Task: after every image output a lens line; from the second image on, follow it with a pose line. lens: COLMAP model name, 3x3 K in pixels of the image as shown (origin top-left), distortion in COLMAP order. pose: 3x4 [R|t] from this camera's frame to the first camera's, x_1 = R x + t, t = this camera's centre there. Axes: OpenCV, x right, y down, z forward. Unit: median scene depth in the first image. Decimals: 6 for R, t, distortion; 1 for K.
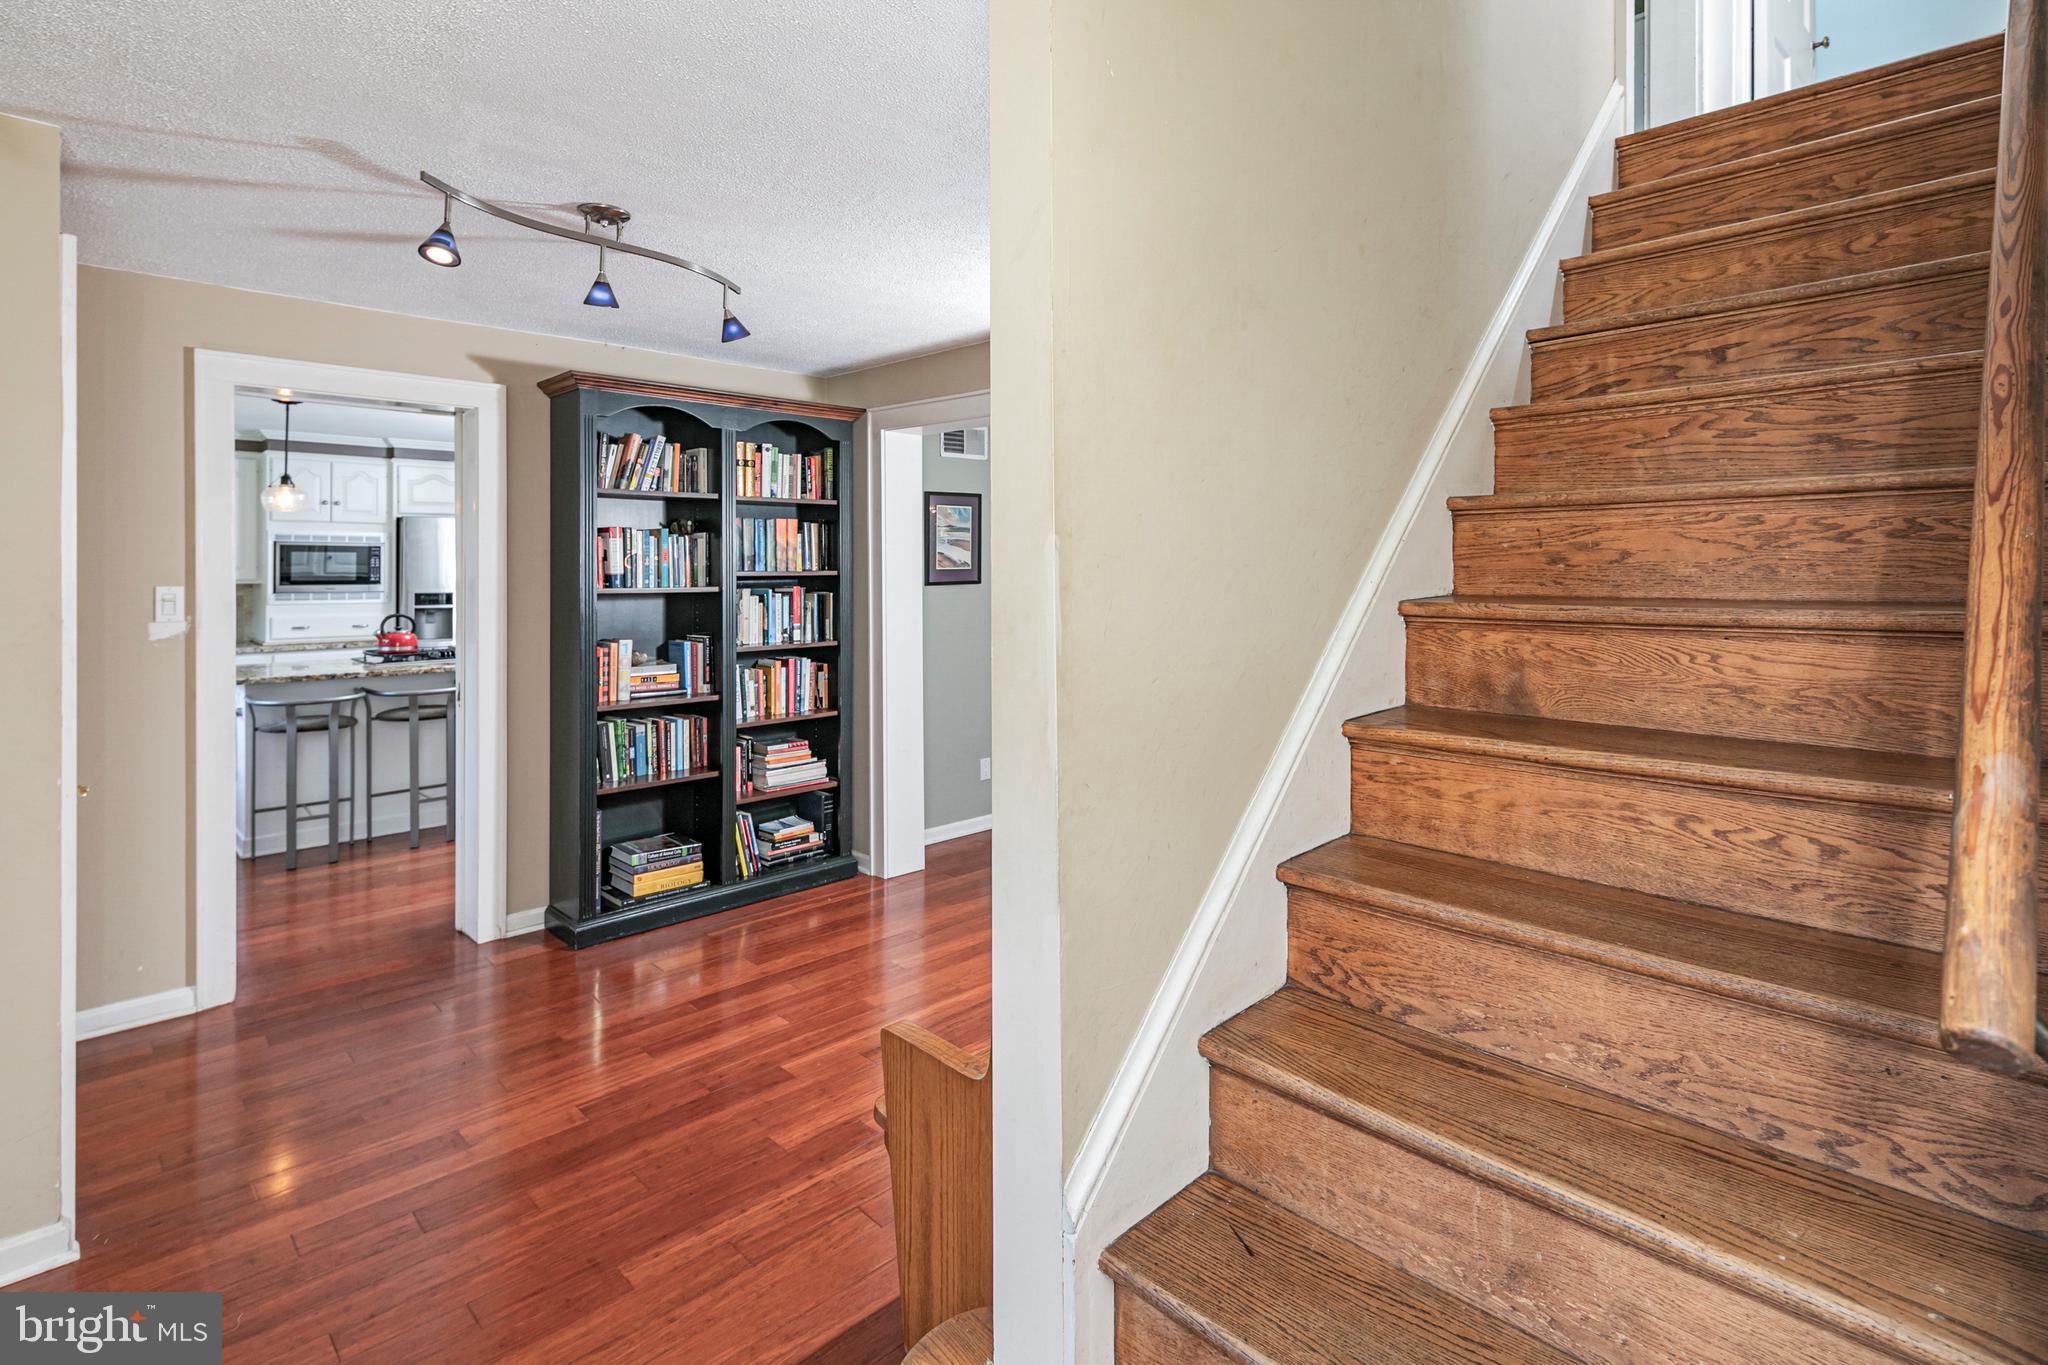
lens RADIAL K [[1017.5, 0, 1036.3], [0, 1017.5, 567.7], [0, 0, 1]] dist [0.016227, -0.006551]
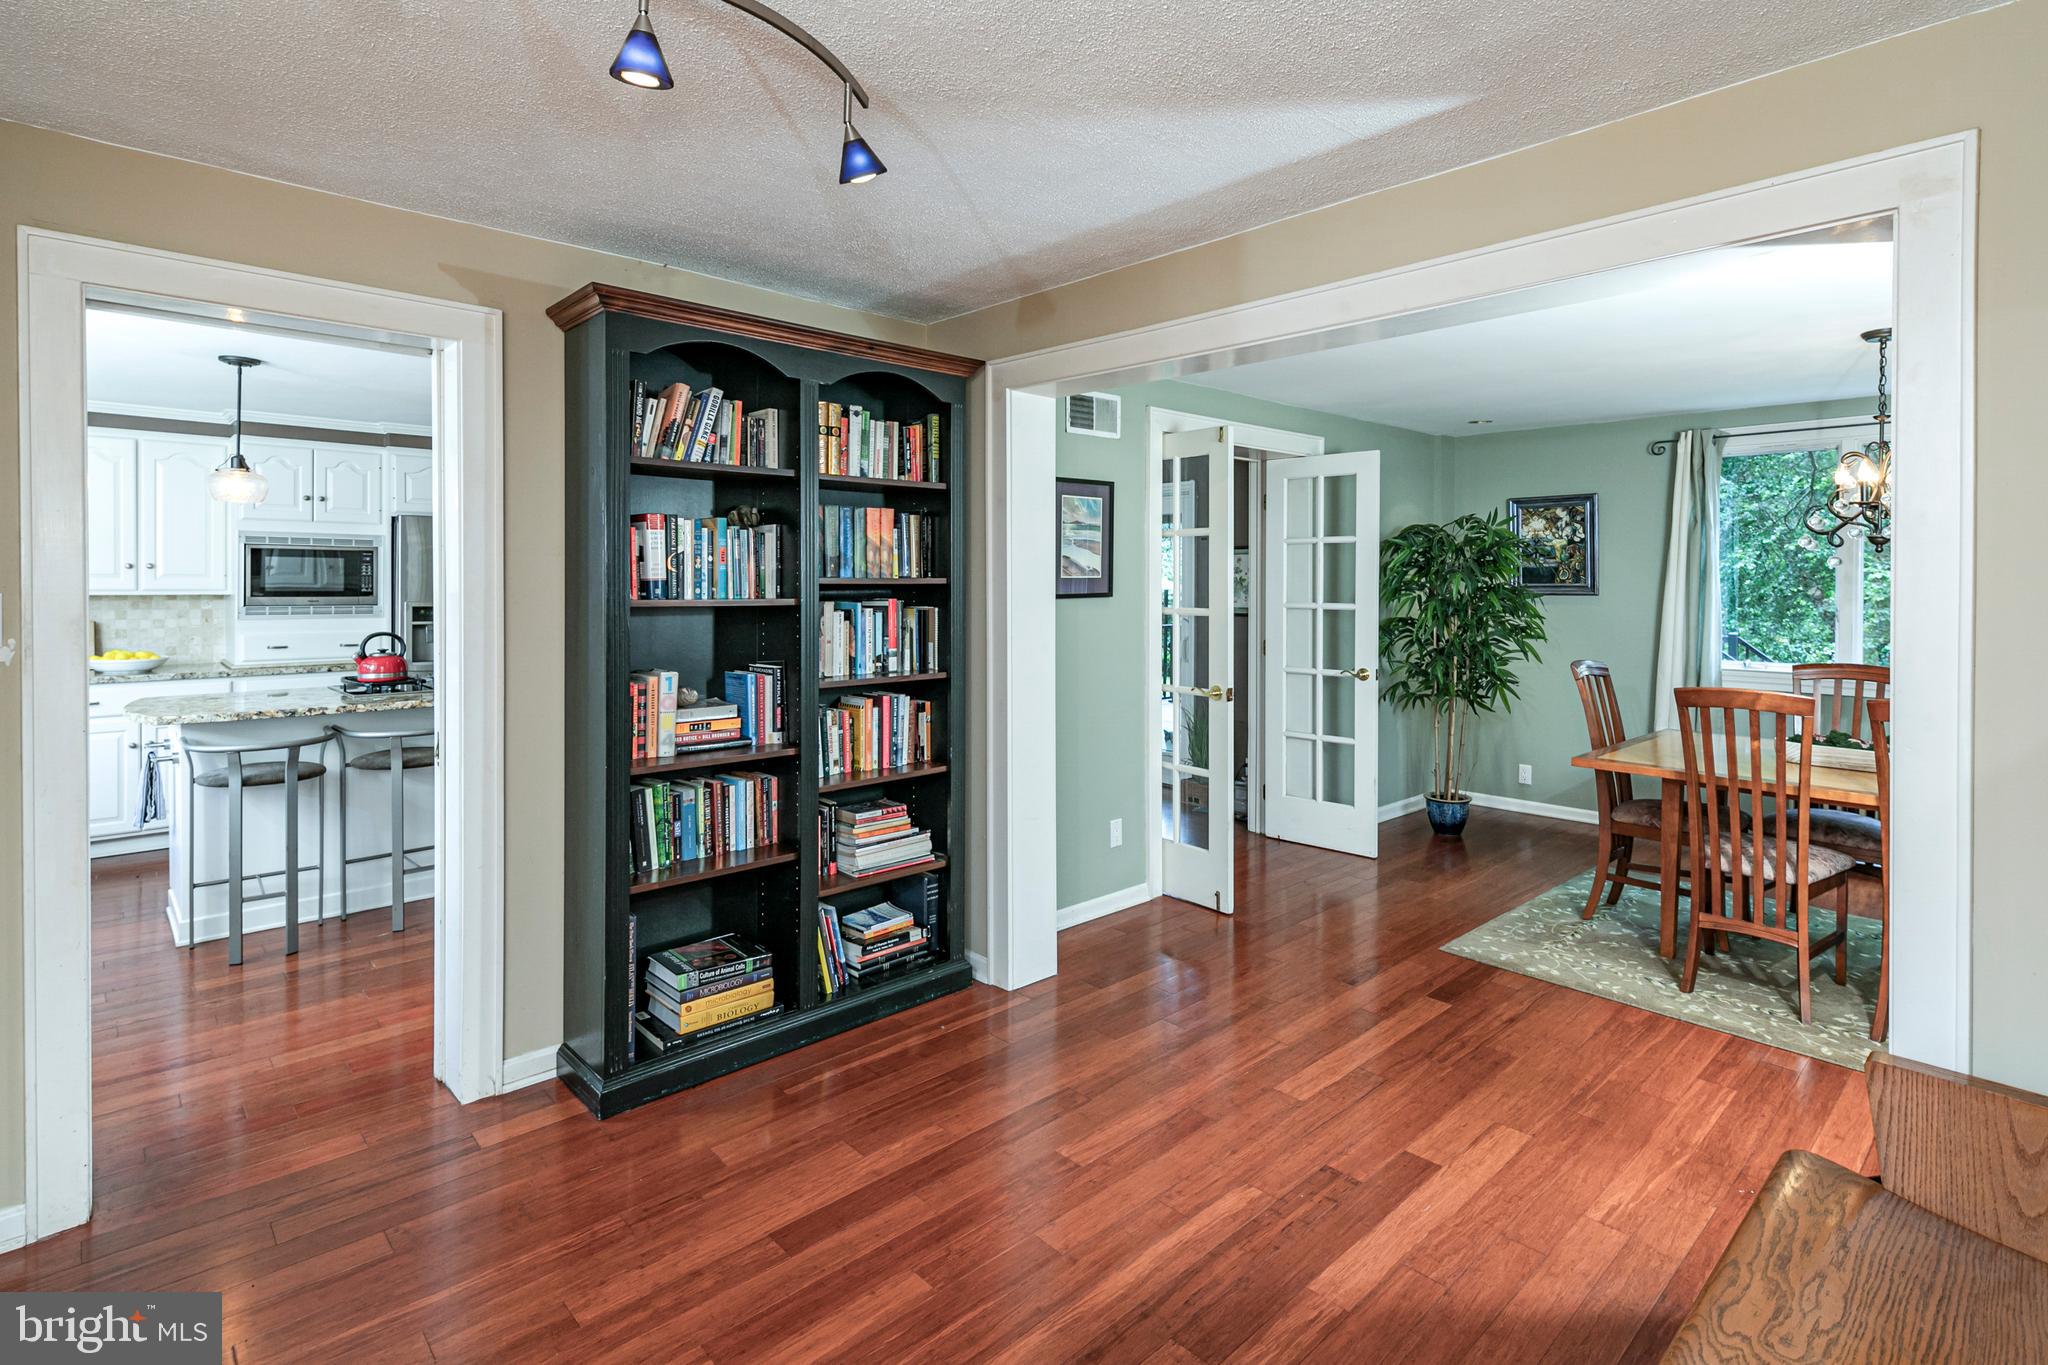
lens RADIAL K [[1017.5, 0, 1031.7], [0, 1017.5, 594.8], [0, 0, 1]] dist [0.016227, -0.006551]
pose [[0.999644, 0.003812, -0.026412, -0.129161], [-0.003552, 0.999945, 0.009898, 0.008593], [0.026448, -0.009800, 0.999602, 0.291761]]
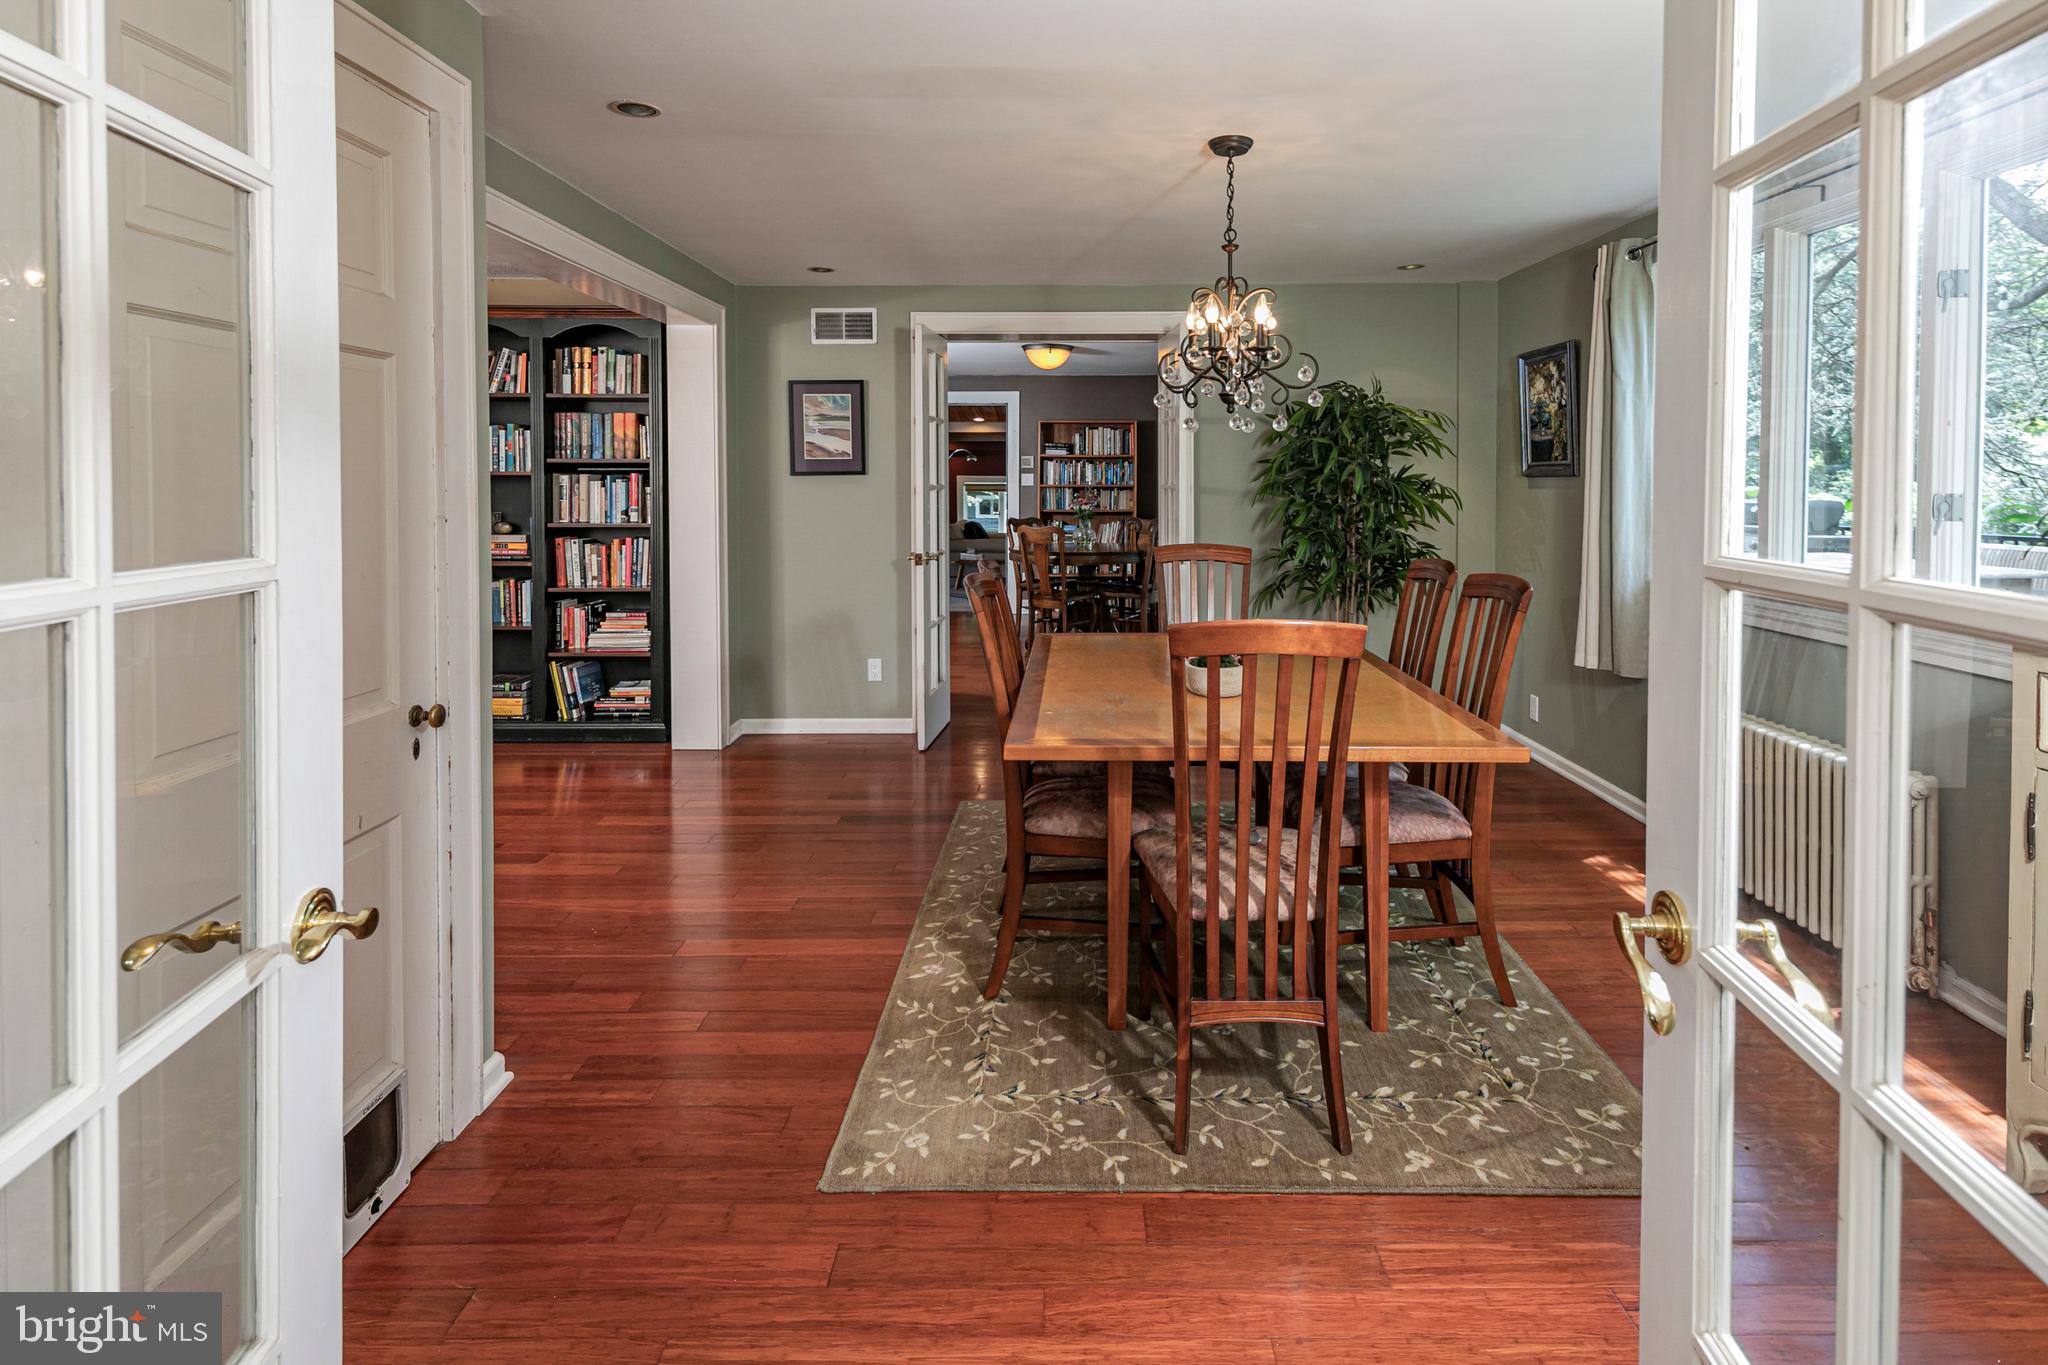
lens RADIAL K [[1017.5, 0, 1033.3], [0, 1017.5, 499.4], [0, 0, 1]] dist [0.016227, -0.006551]
pose [[0.706208, 0.017854, -0.707779, 0.981031], [-0.004956, 0.999782, 0.020275, 0.025318], [0.707987, -0.010811, 0.706143, 0.591486]]
